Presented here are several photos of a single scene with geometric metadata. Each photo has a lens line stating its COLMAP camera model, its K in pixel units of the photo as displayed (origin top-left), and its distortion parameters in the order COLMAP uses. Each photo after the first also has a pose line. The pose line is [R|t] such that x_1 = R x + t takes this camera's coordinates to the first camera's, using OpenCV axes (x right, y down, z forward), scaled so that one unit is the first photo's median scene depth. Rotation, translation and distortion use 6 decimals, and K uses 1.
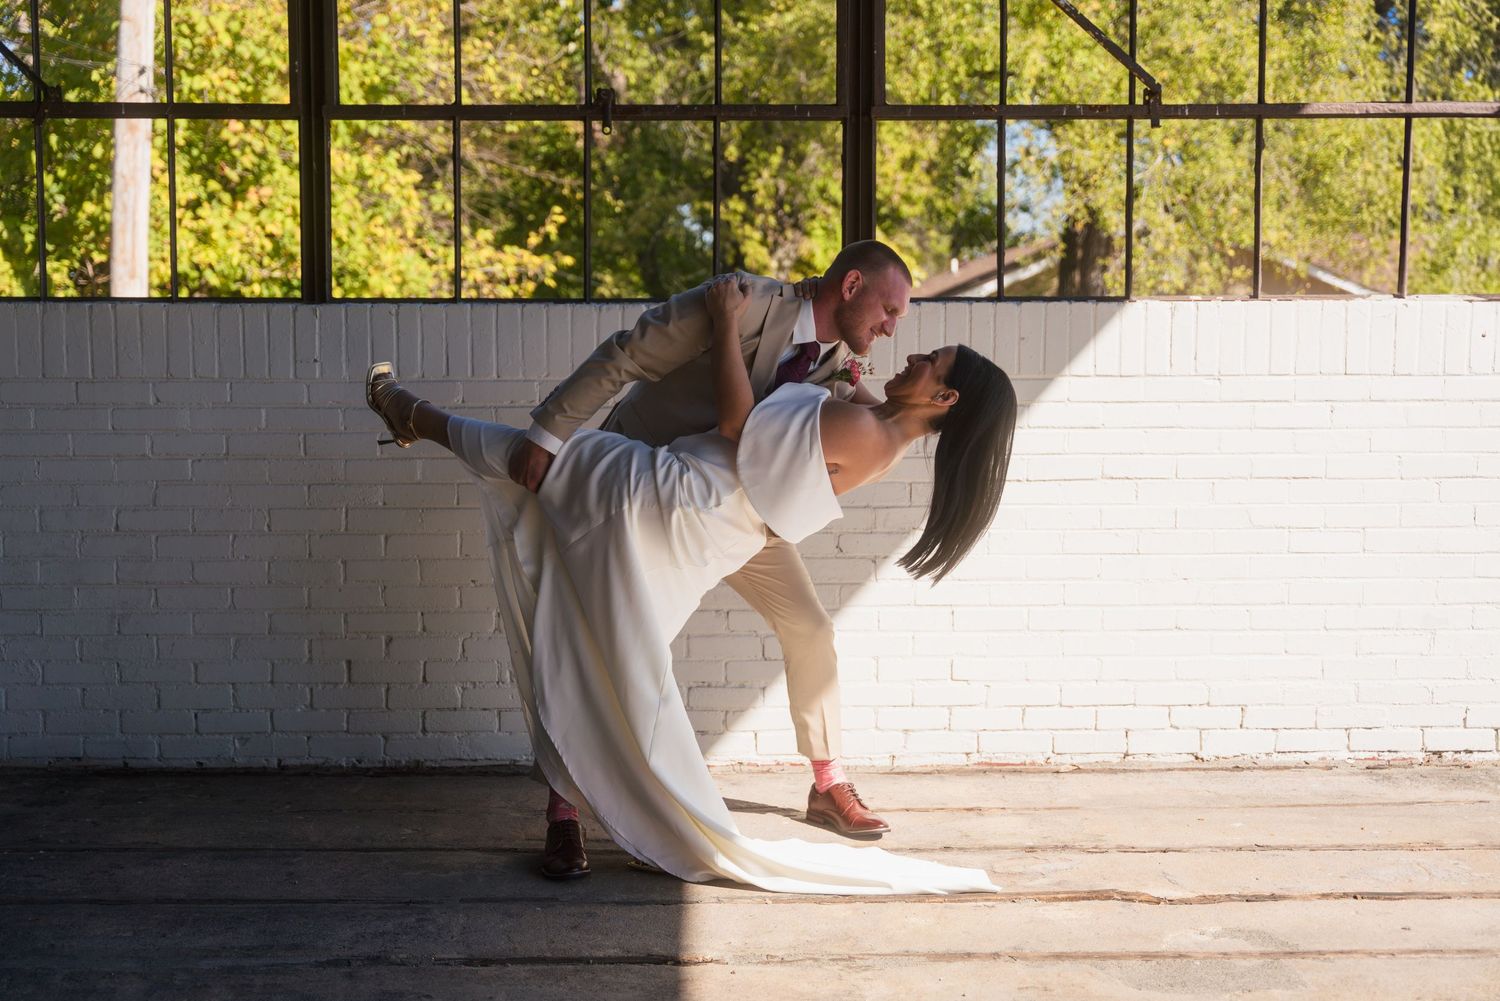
lens RADIAL K [[1901.8, 0, 750.0], [0, 1901.8, 500.5], [0, 0, 1]] dist [0.002702, -0.001282]
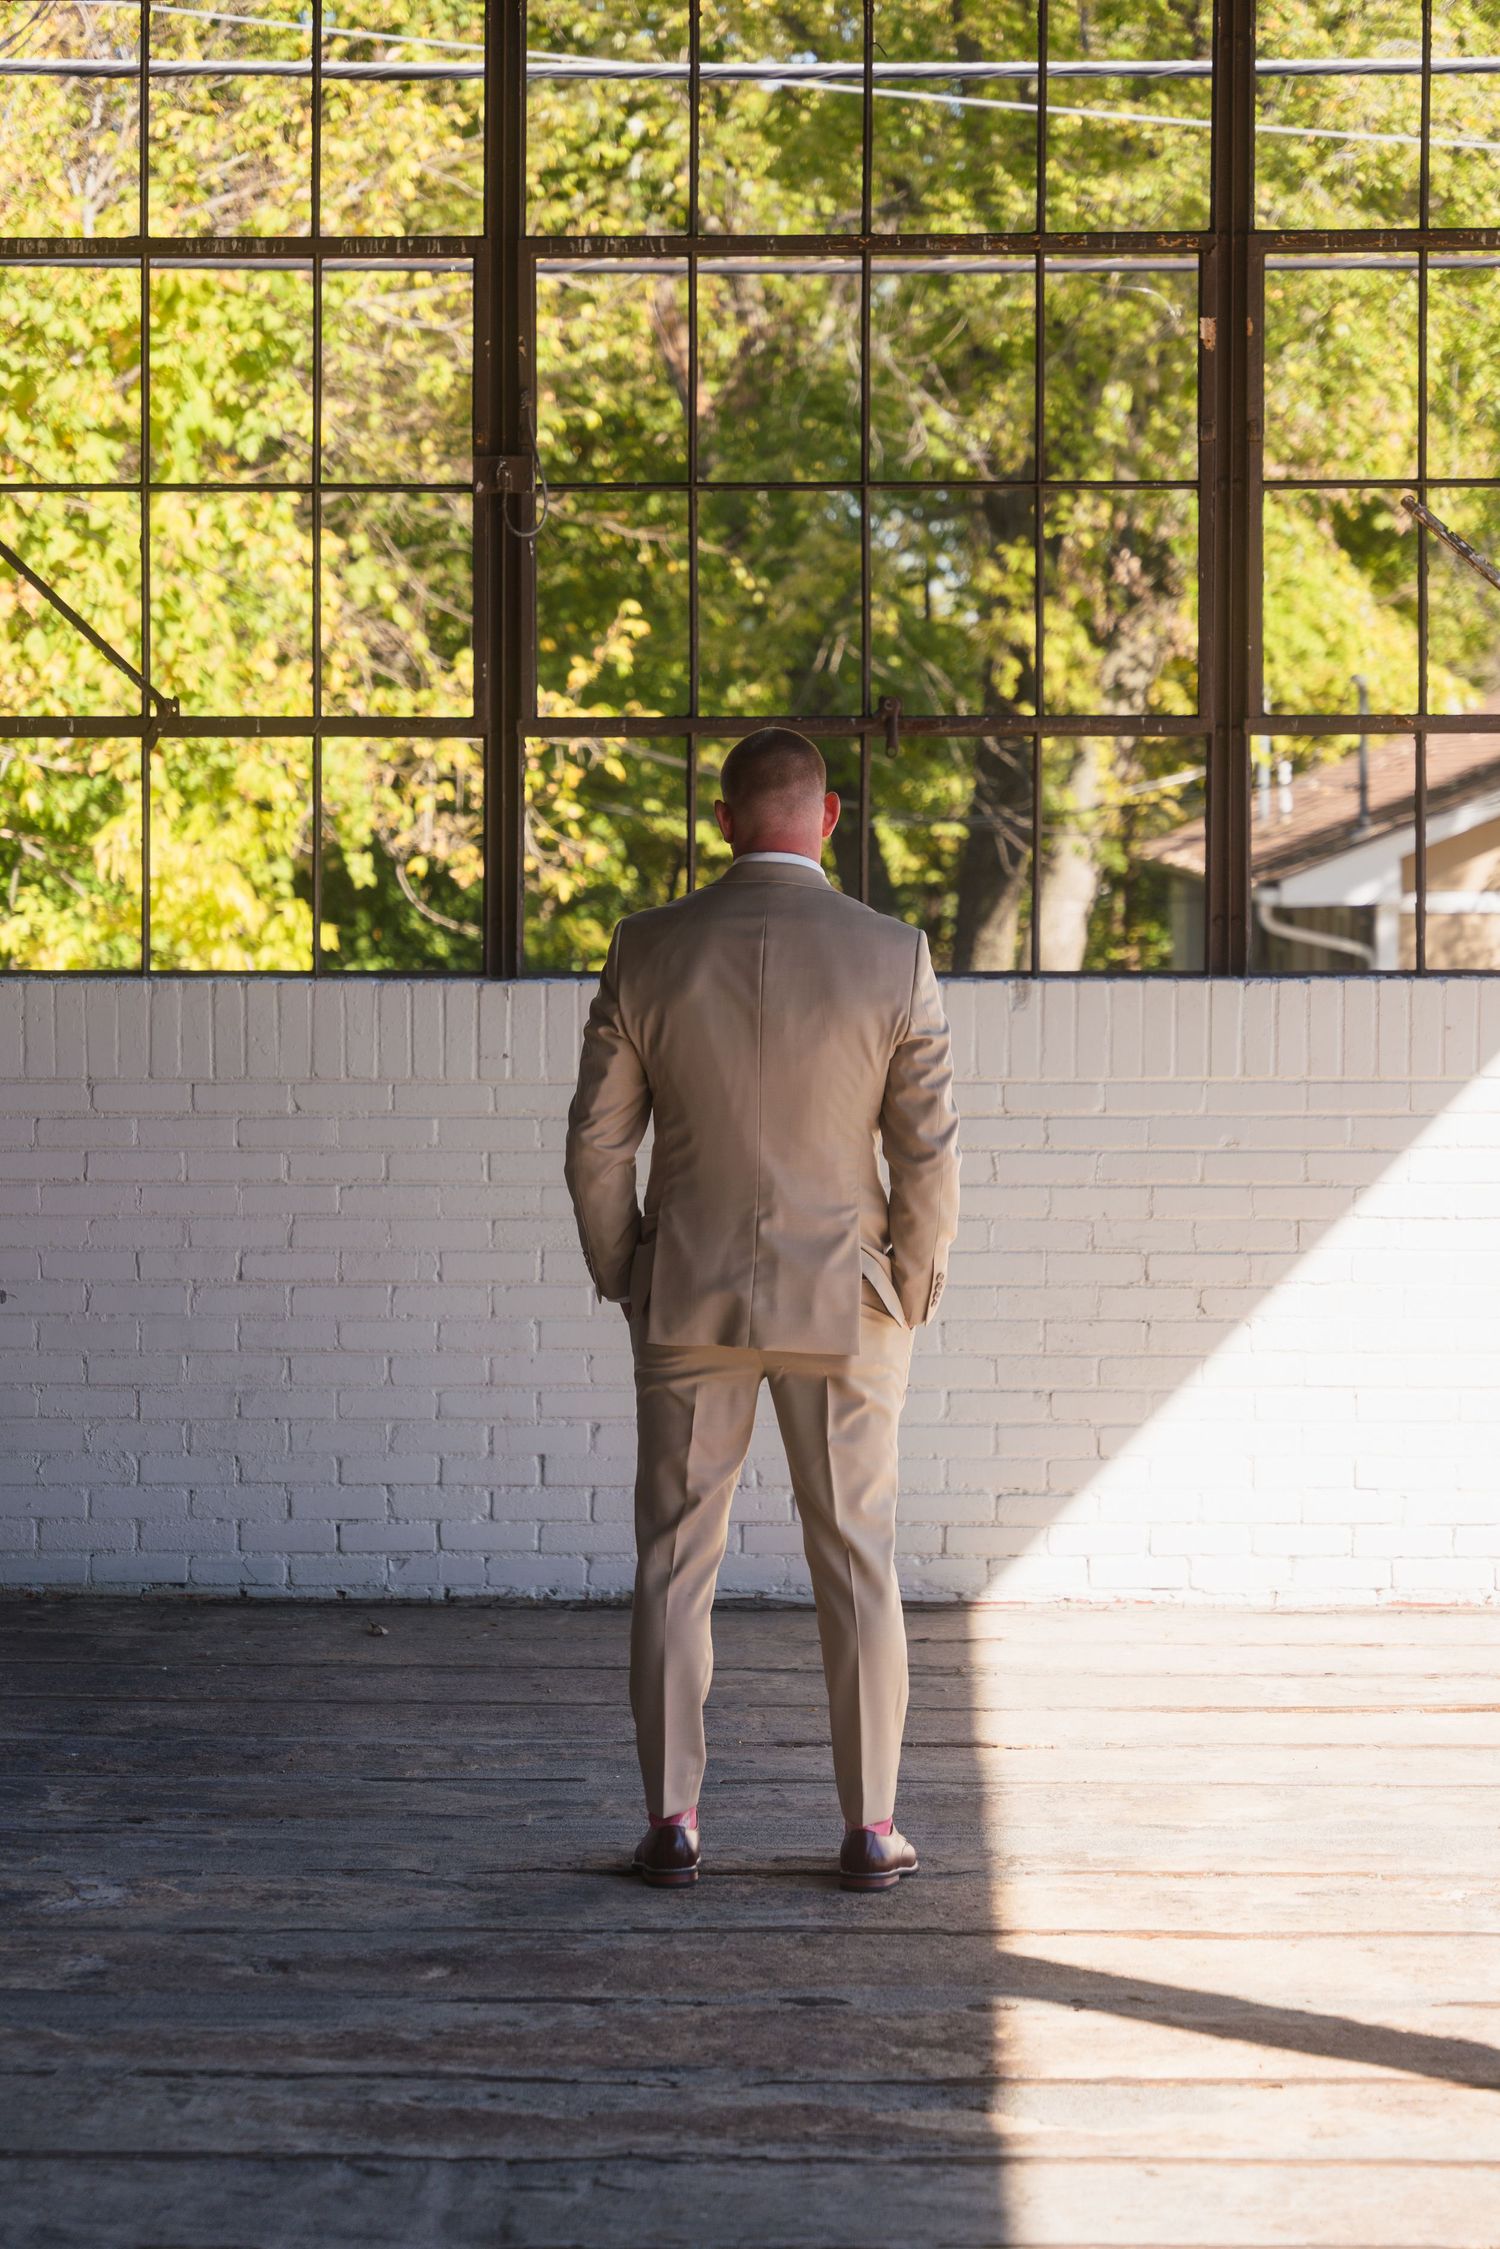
lens RADIAL K [[4645.3, 0, 750.0], [0, 4645.3, 1124.5], [0, 0, 1]] dist [0.176162, -0.190500]
pose [[0.997990, 0.002790, -0.063305, -0.014030], [-0.004439, 0.999654, -0.025929, 0.001212], [0.063211, 0.026158, 0.997657, -0.821360]]
